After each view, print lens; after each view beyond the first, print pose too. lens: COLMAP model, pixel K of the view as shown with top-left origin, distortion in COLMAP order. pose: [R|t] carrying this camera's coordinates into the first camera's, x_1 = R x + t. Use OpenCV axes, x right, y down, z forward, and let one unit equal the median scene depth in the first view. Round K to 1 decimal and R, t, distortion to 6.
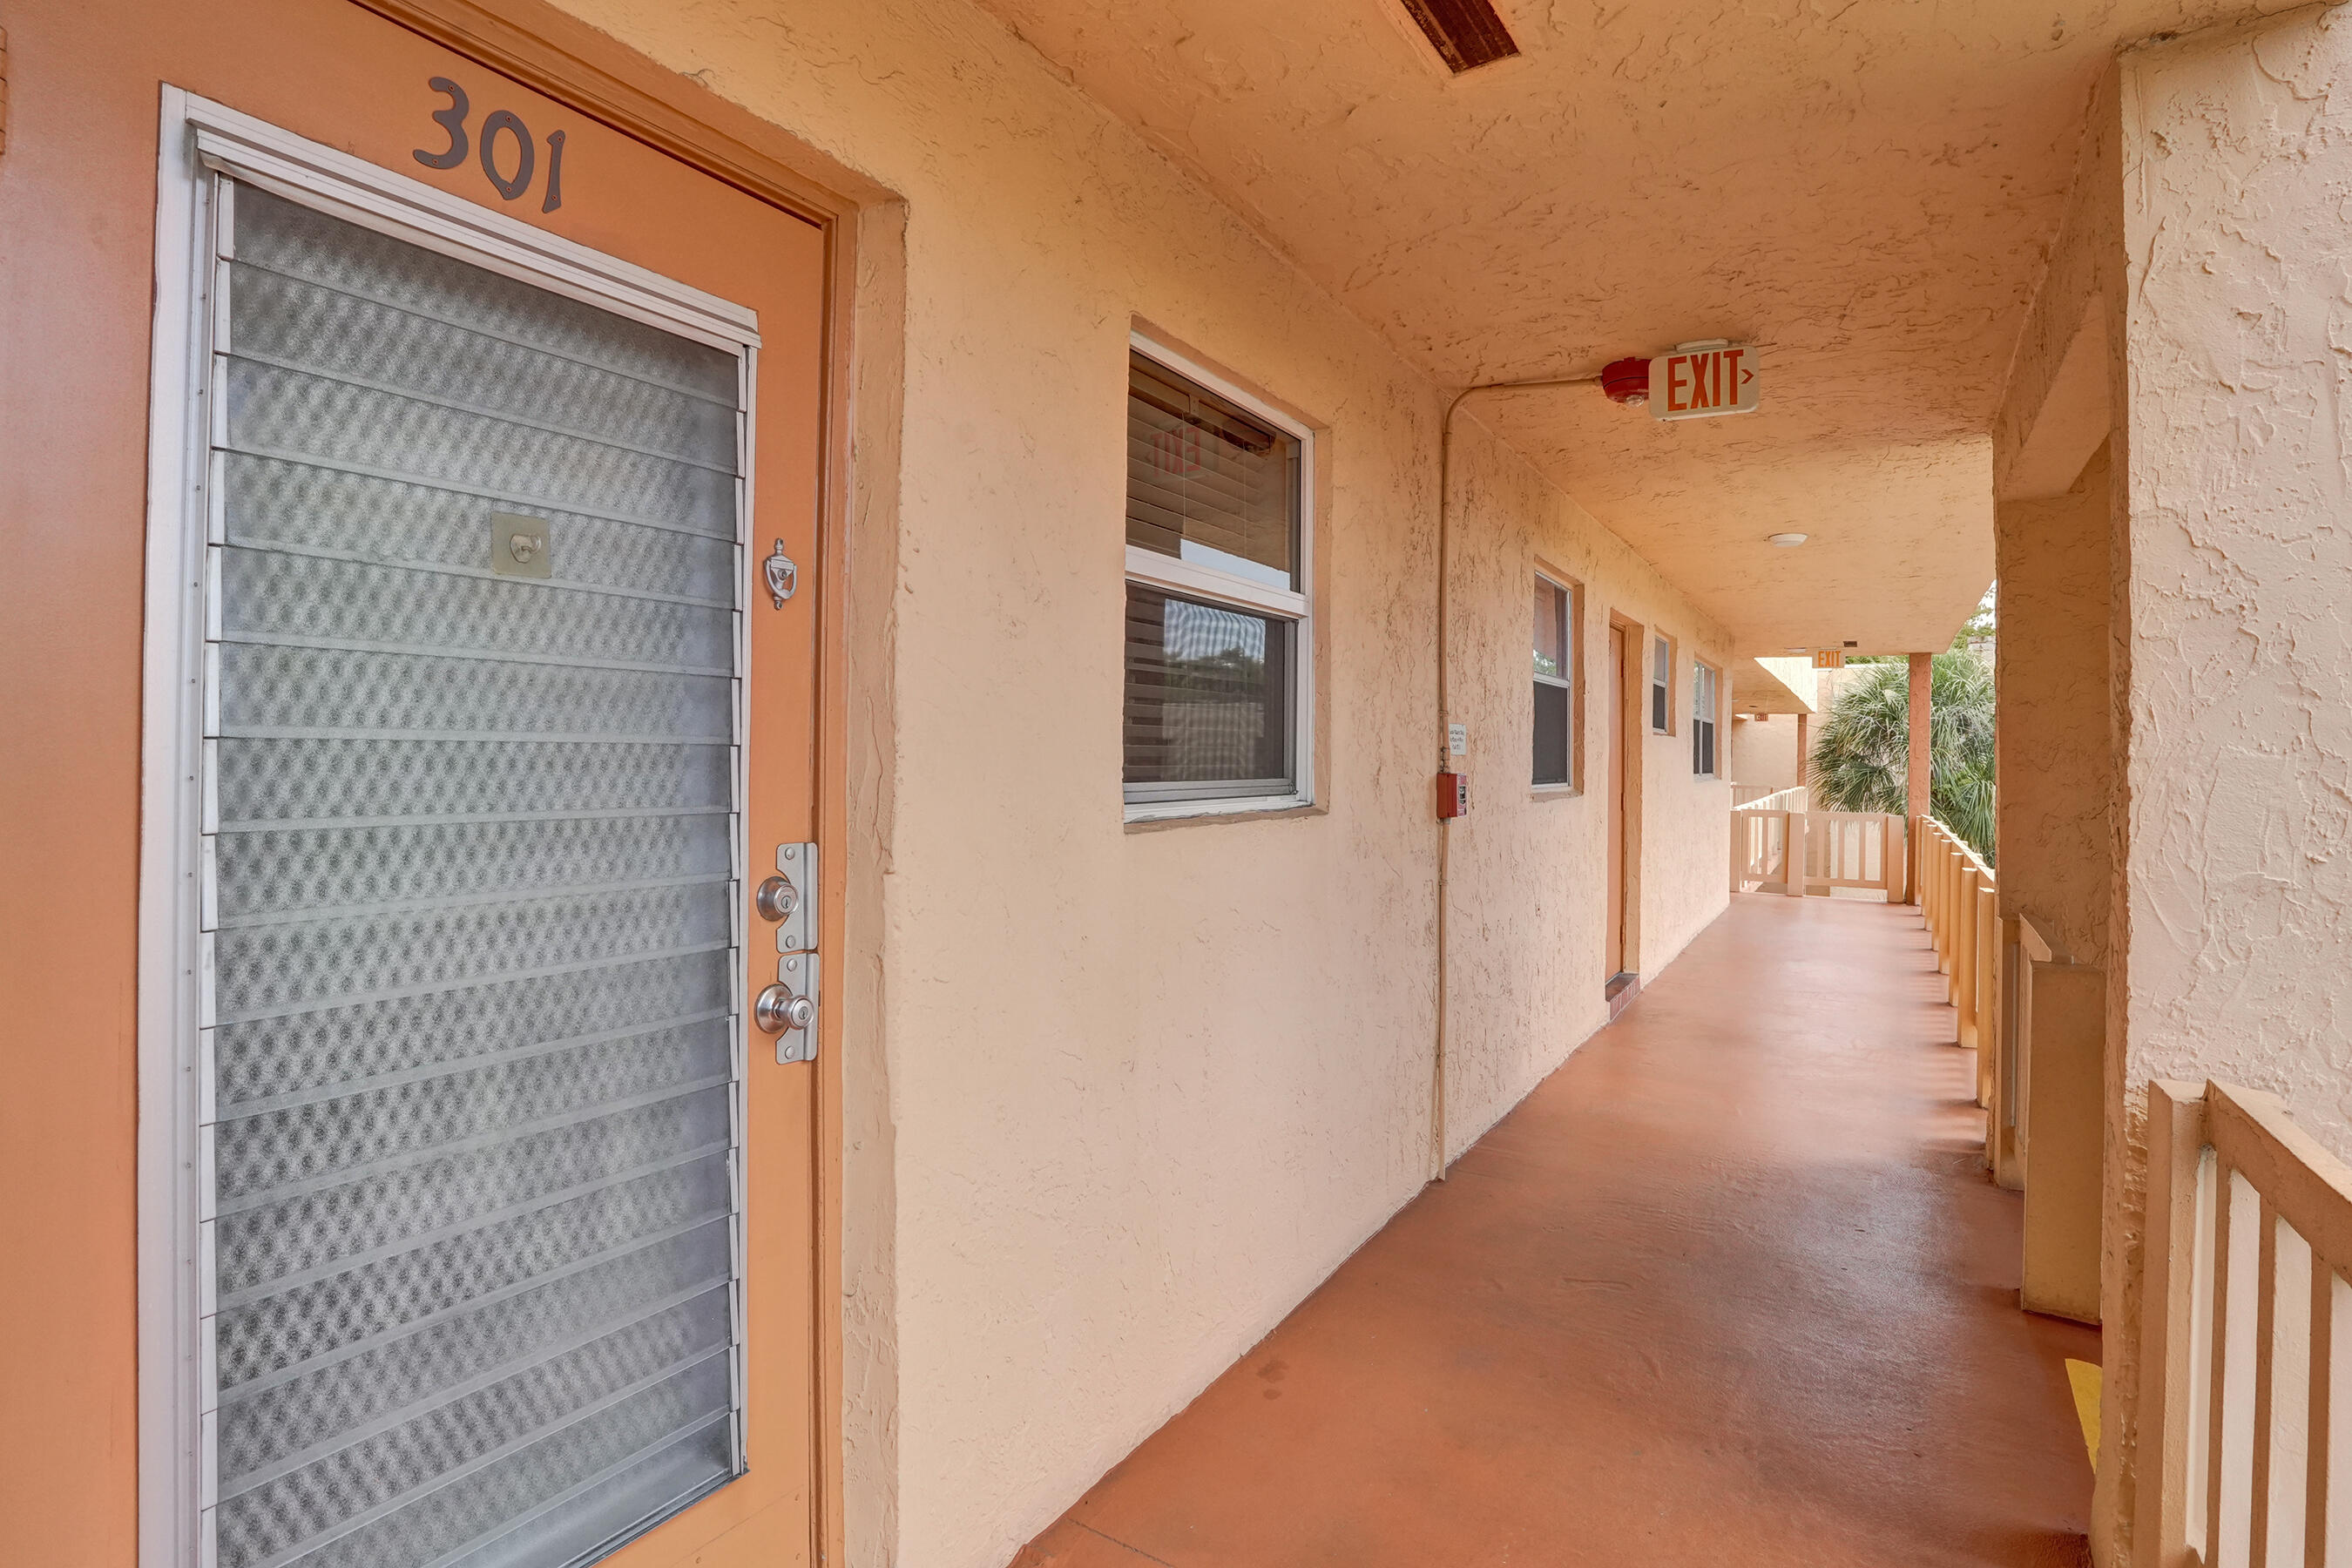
lens RADIAL K [[1137.5, 0, 1176.2], [0, 1137.5, 774.4], [0, 0, 1]] dist [-0.069994, 0.030615]
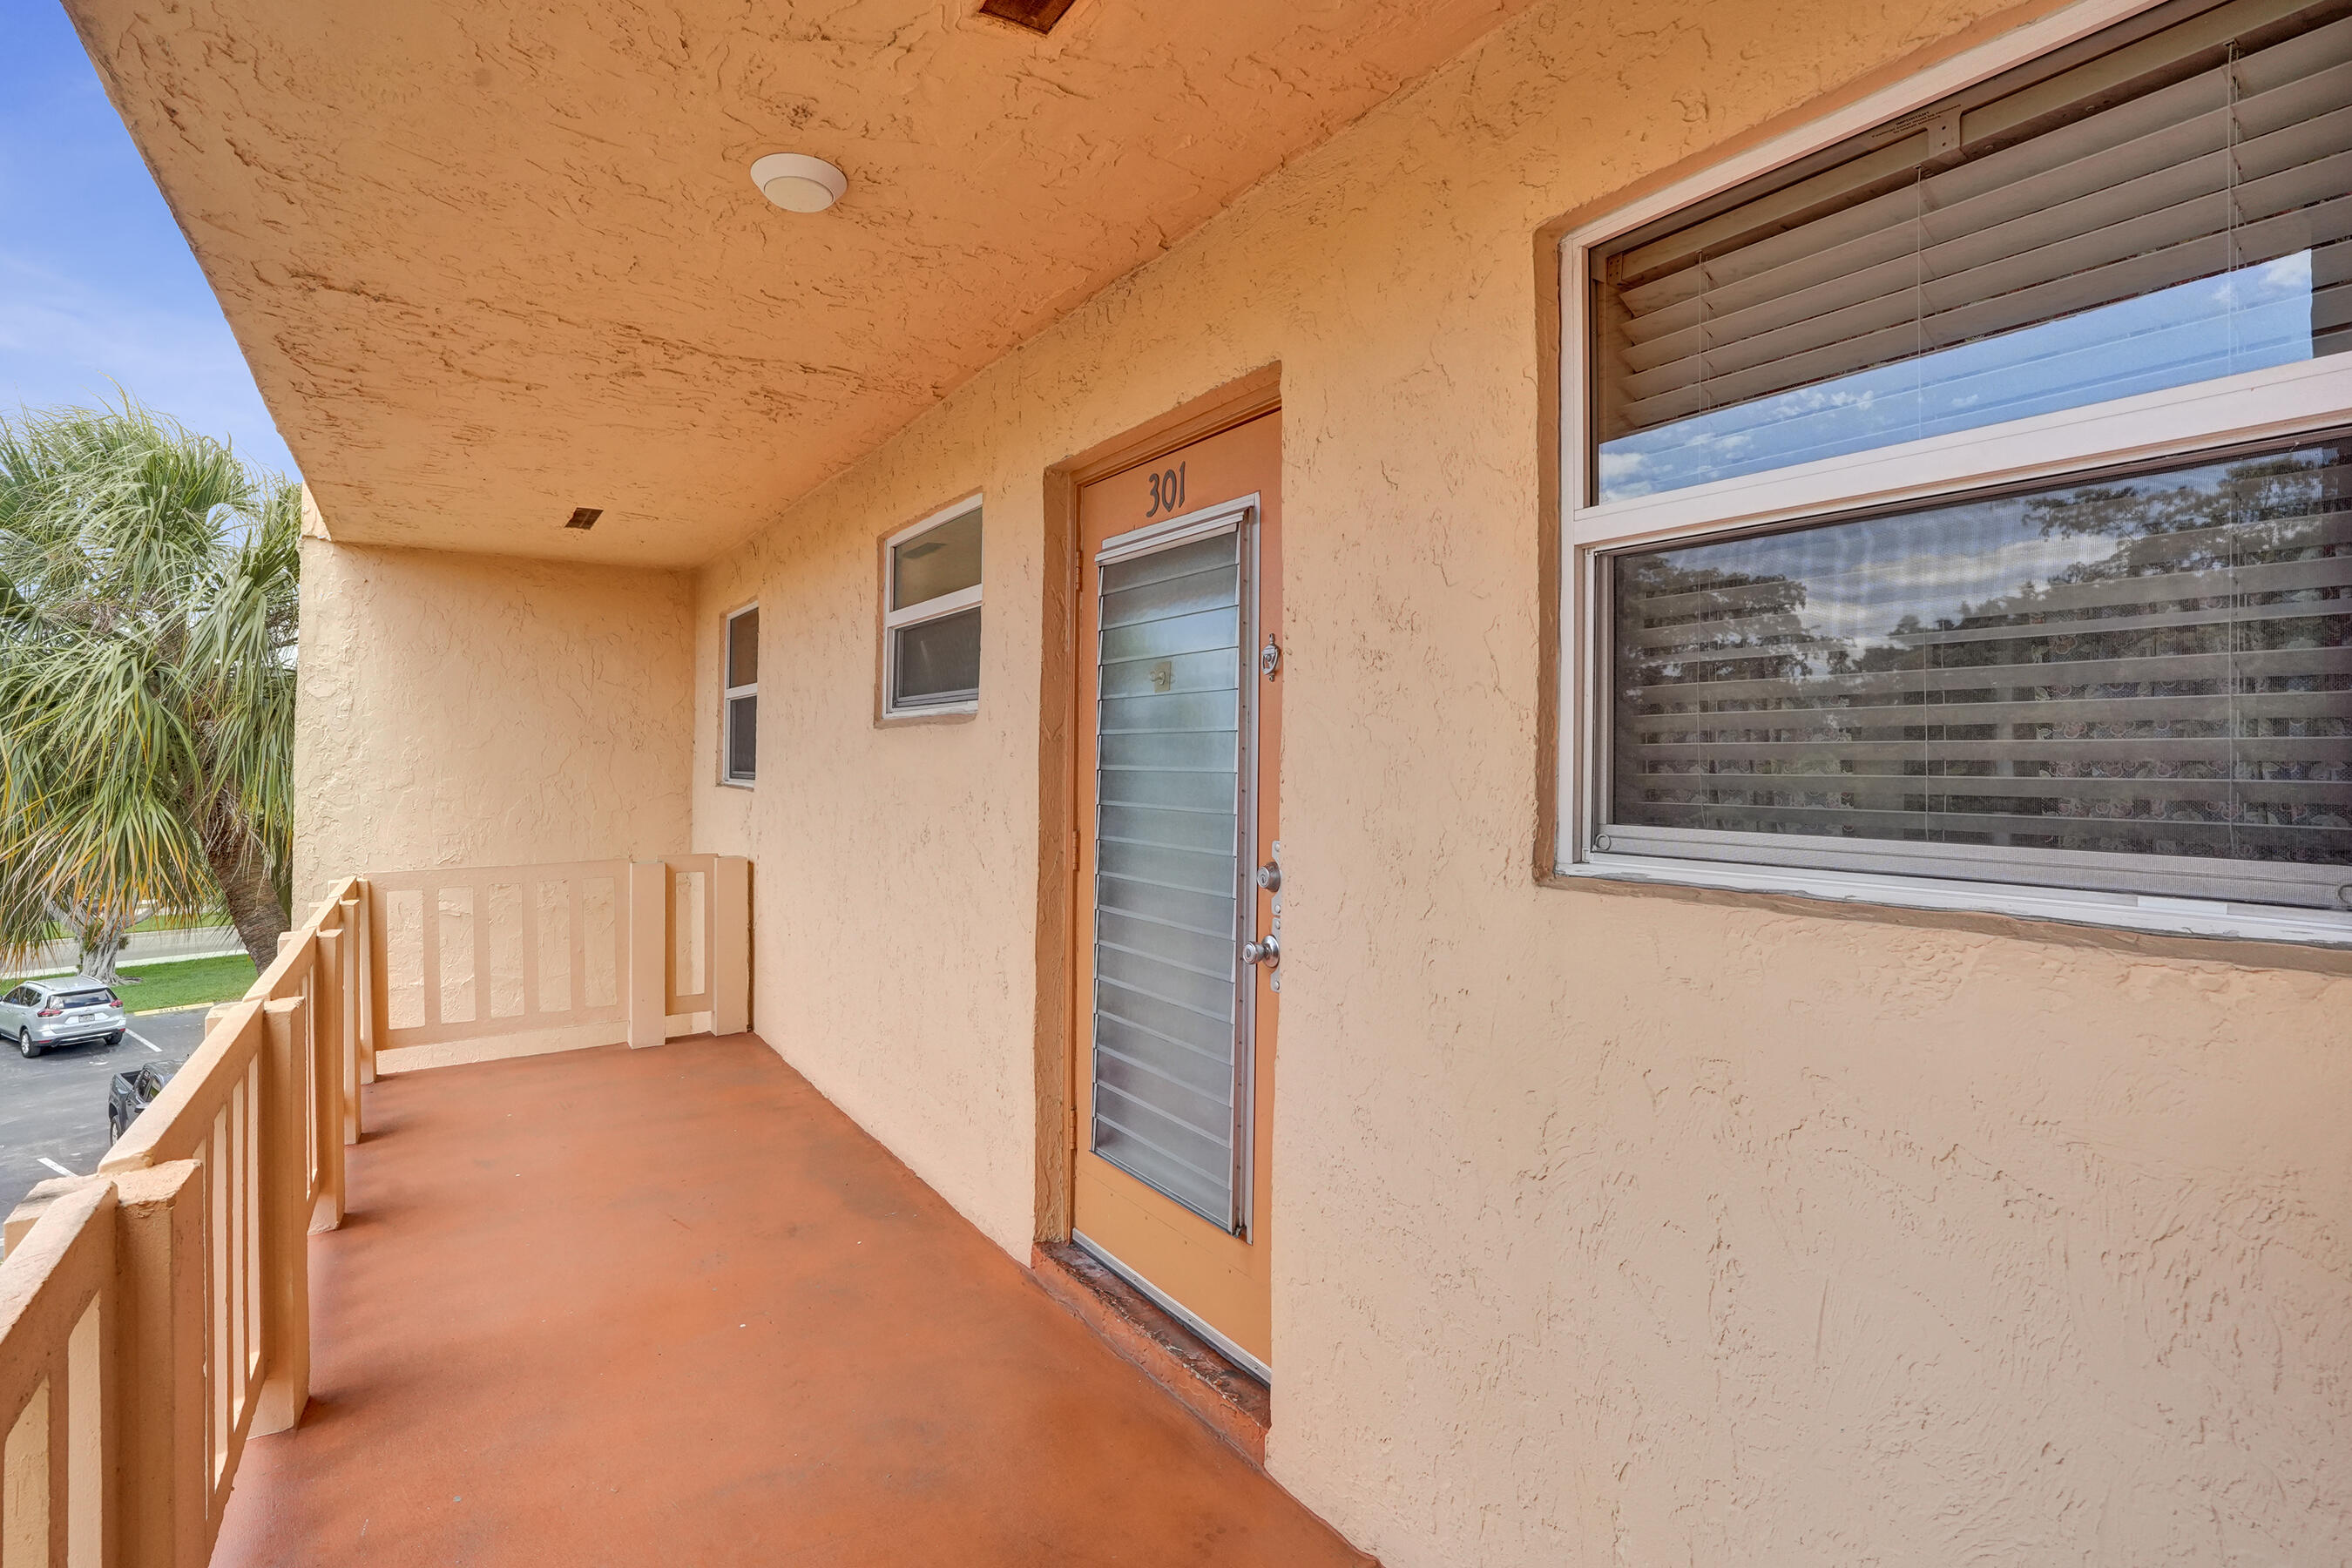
lens RADIAL K [[1137.5, 0, 1176.2], [0, 1137.5, 774.4], [0, 0, 1]] dist [-0.069994, 0.030615]
pose [[-0.404592, -0.005450, -0.914481, 1.235083], [-0.029223, 0.999549, 0.006972, -0.036062], [0.914030, 0.029544, -0.404569, 1.736577]]
